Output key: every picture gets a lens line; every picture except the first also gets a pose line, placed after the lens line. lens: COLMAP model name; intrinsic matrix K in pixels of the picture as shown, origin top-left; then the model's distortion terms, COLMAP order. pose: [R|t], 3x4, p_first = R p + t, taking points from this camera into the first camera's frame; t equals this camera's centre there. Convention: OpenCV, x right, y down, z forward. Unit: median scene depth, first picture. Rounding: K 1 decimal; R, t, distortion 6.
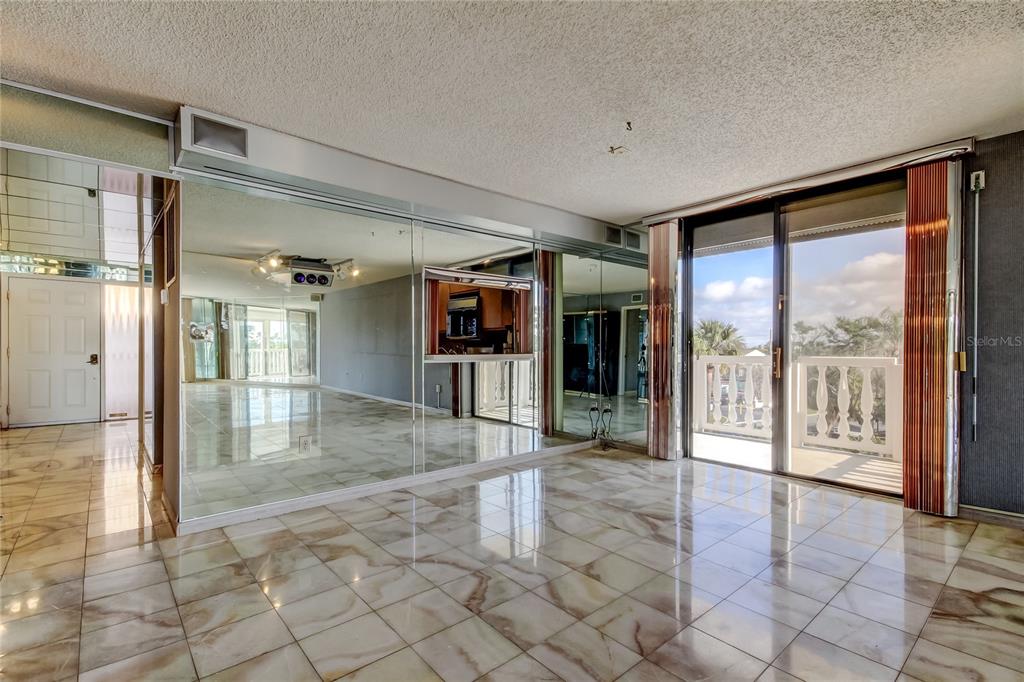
lens RADIAL K [[475.6, 0, 510.7], [0, 475.6, 345.8], [0, 0, 1]] dist [0.005821, 0.000509]
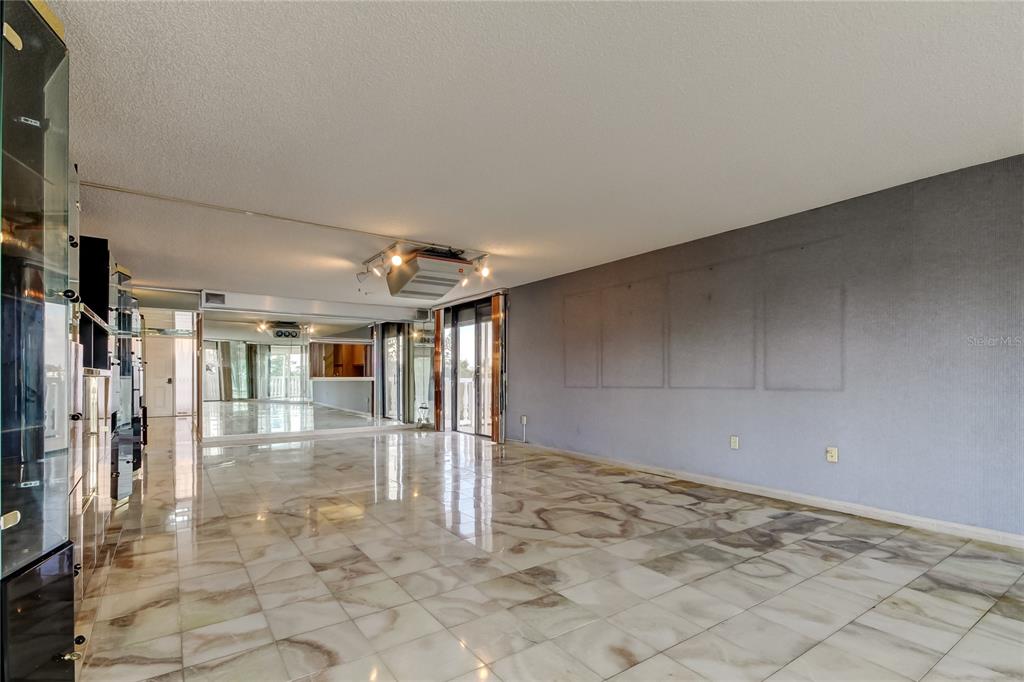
lens RADIAL K [[475.6, 0, 490.5], [0, 475.6, 370.6], [0, 0, 1]] dist [0.005821, 0.000509]
pose [[0.993326, -0.003880, -0.115277, 0.856308], [0.003059, 0.999969, -0.007292, 0.006627], [0.115302, 0.006891, 0.993307, -1.034707]]
